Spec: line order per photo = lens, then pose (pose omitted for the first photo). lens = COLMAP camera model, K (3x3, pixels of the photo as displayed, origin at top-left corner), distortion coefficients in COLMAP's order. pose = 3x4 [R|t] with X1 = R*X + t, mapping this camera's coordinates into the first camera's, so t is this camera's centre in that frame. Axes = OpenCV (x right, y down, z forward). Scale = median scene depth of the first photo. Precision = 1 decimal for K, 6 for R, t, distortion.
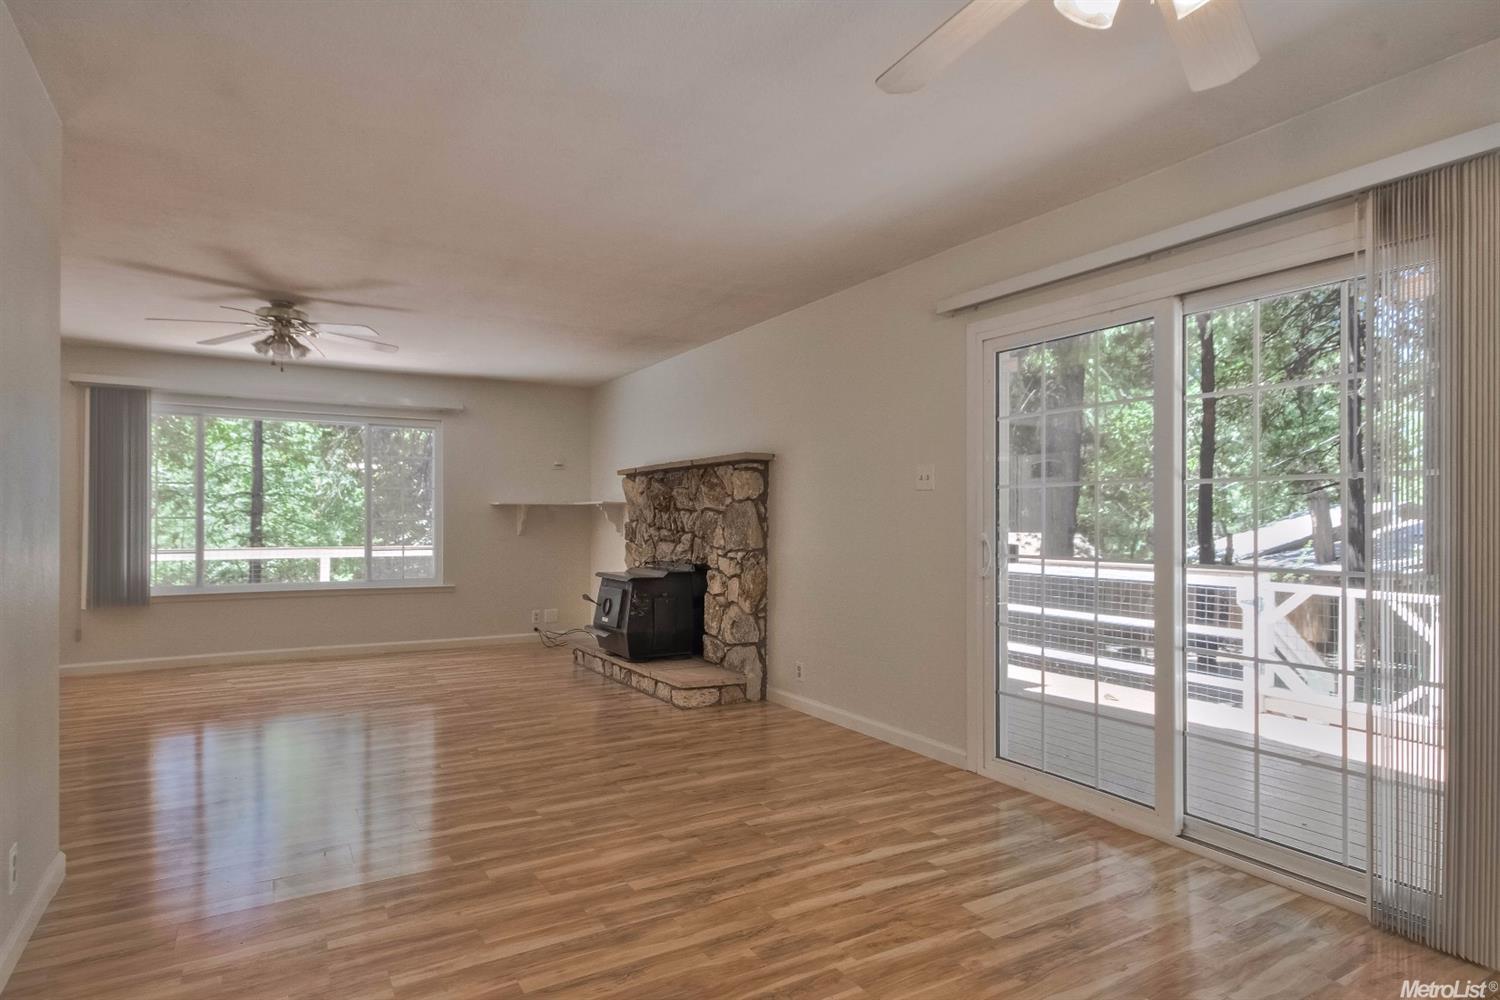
lens RADIAL K [[826.5, 0, 743.0], [0, 826.5, 520.1], [0, 0, 1]] dist [0.016312, 0.001101]
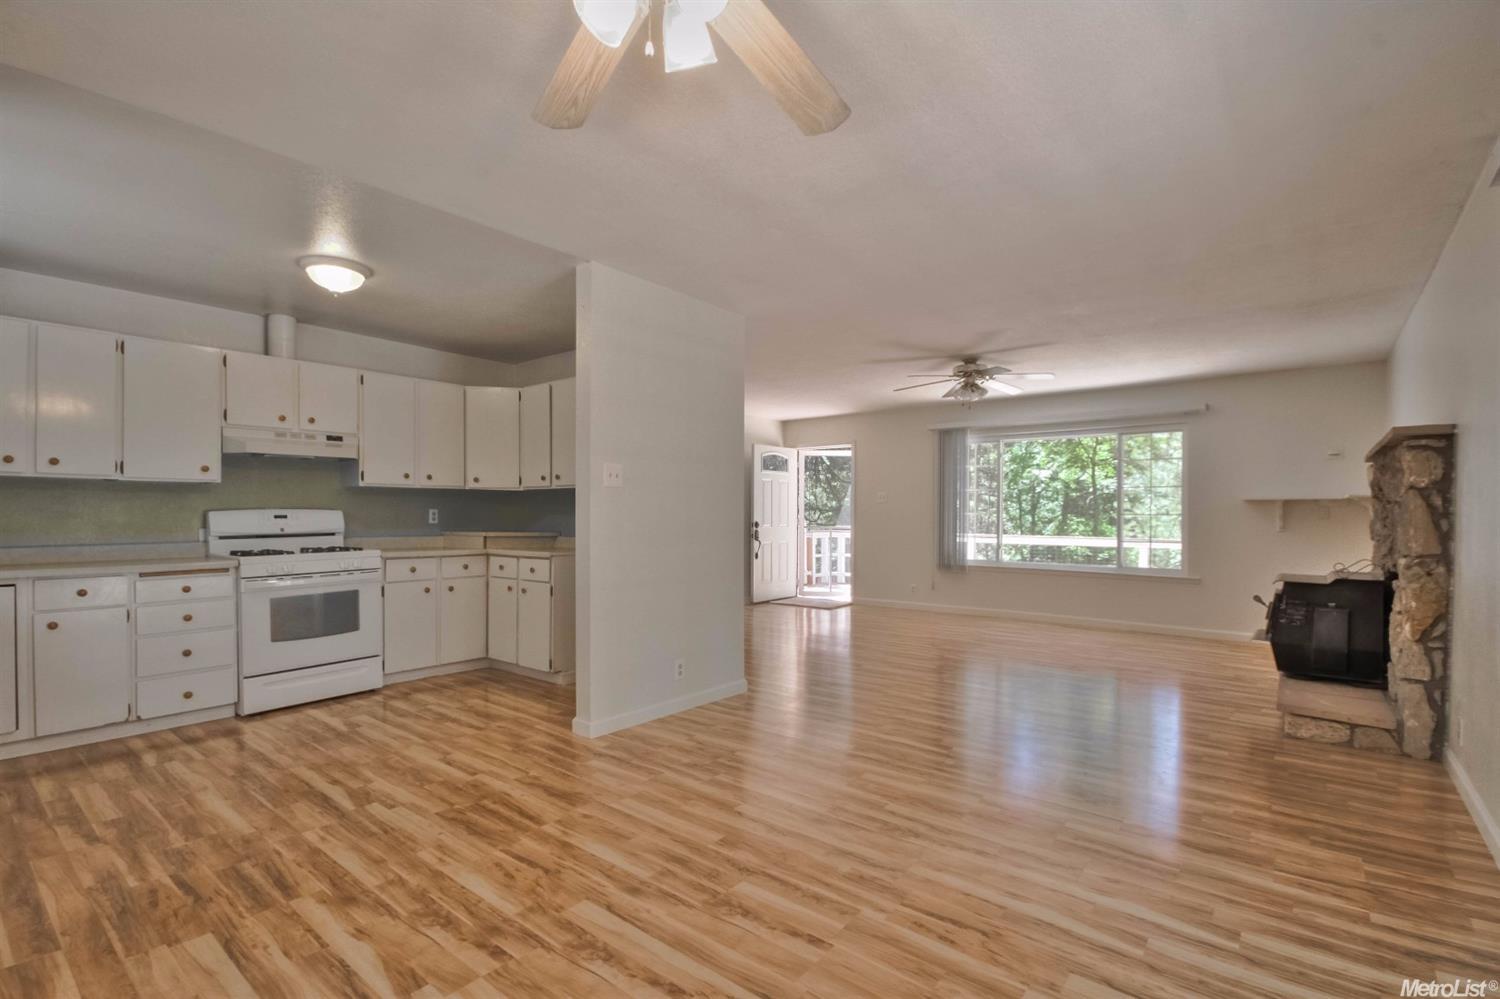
lens RADIAL K [[691.6, 0, 742.6], [0, 691.6, 515.8], [0, 0, 1]] dist [0.002610, -0.006811]
pose [[0.349496, 0.002198, -0.936935, 0.382319], [-0.002909, 0.999995, 0.001261, 0.000979], [0.936933, 0.002285, 0.349500, 0.212747]]
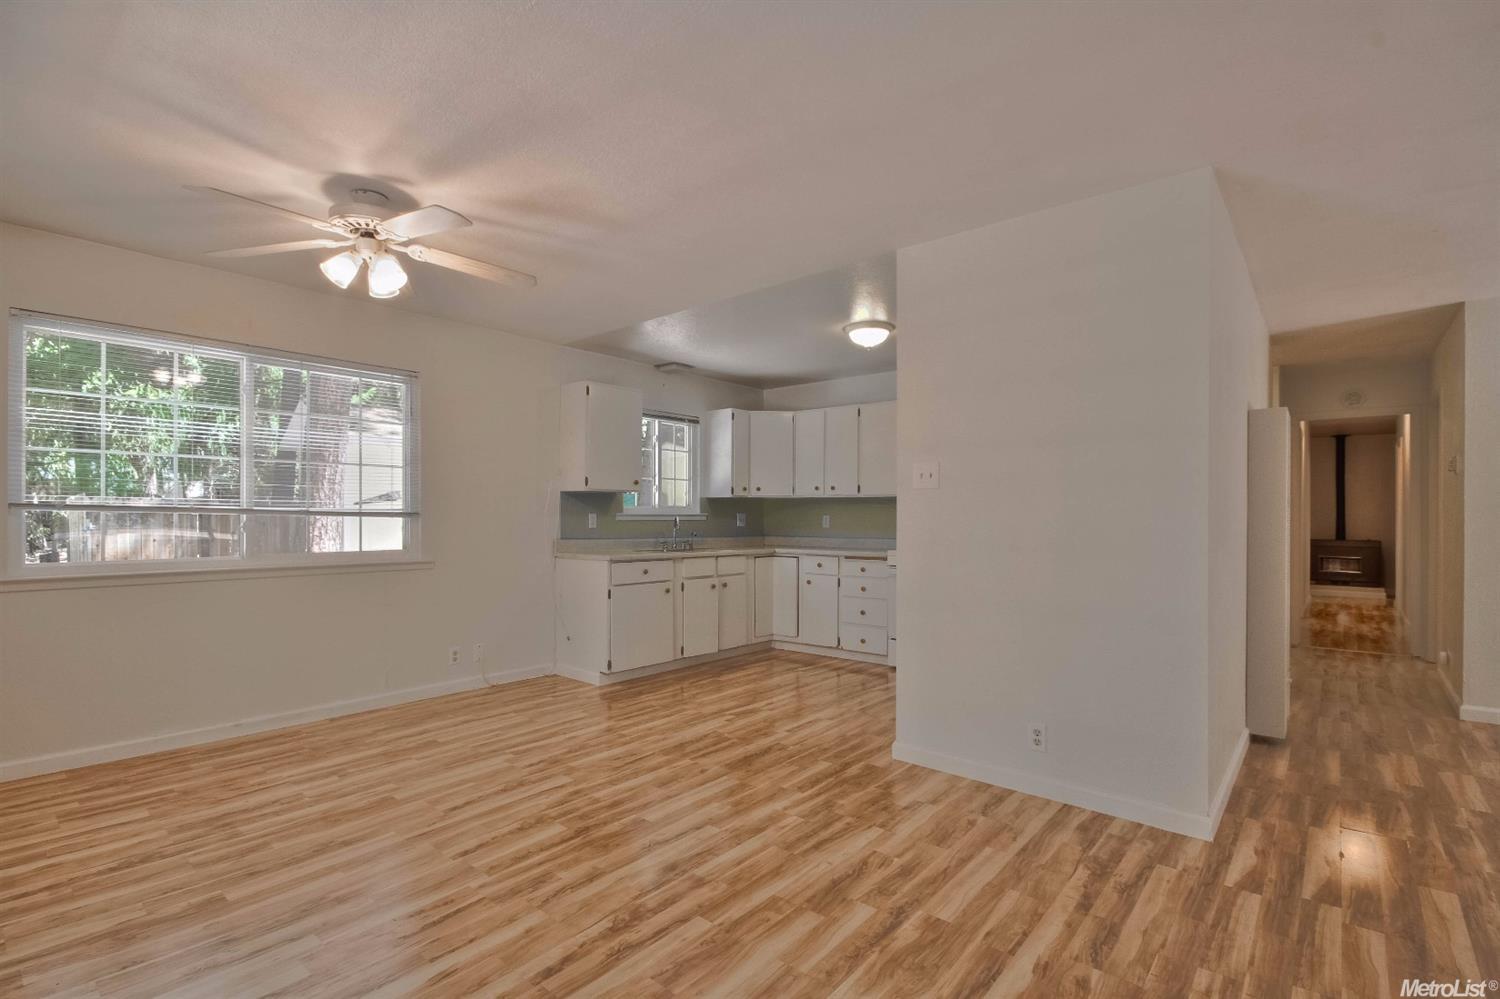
lens RADIAL K [[691.6, 0, 742.6], [0, 691.6, 515.8], [0, 0, 1]] dist [0.002610, -0.006811]
pose [[-0.945708, -0.004714, -0.324983, 0.037853], [-0.004917, 0.999988, -0.000197, -0.002019], [0.324980, 0.001412, -0.945720, 0.862466]]
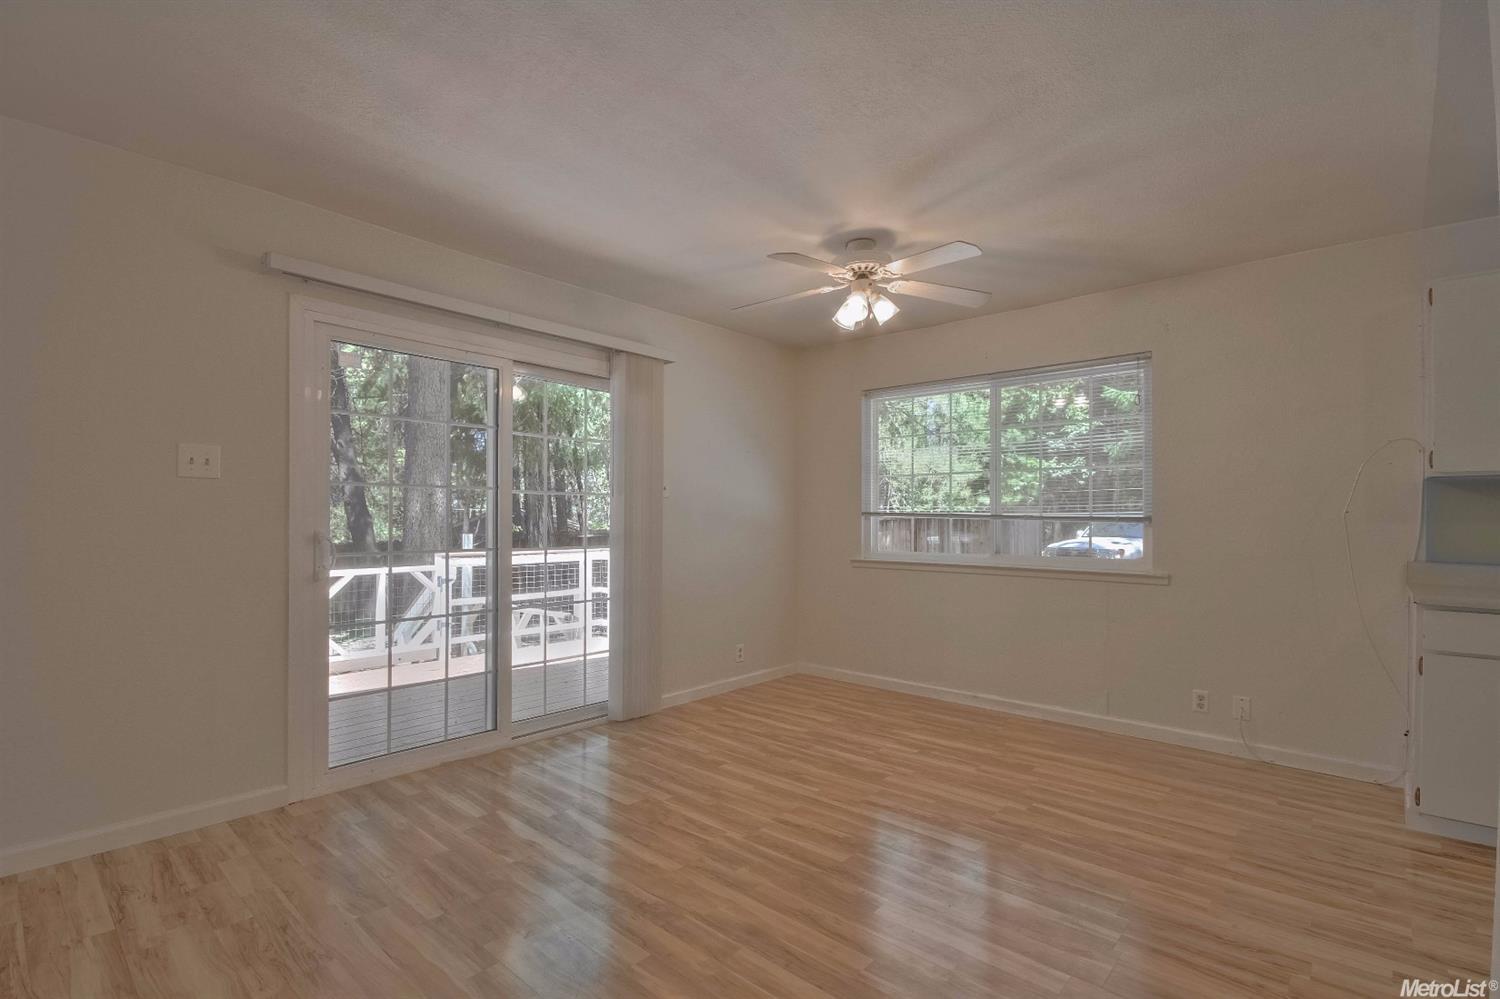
lens RADIAL K [[691.6, 0, 742.6], [0, 691.6, 515.8], [0, 0, 1]] dist [0.002610, -0.006811]
pose [[-0.297960, 0.002080, 0.954576, -0.412484], [-0.004363, 0.999984, -0.003541, -0.001025], [-0.954568, -0.005220, -0.297947, 0.553562]]
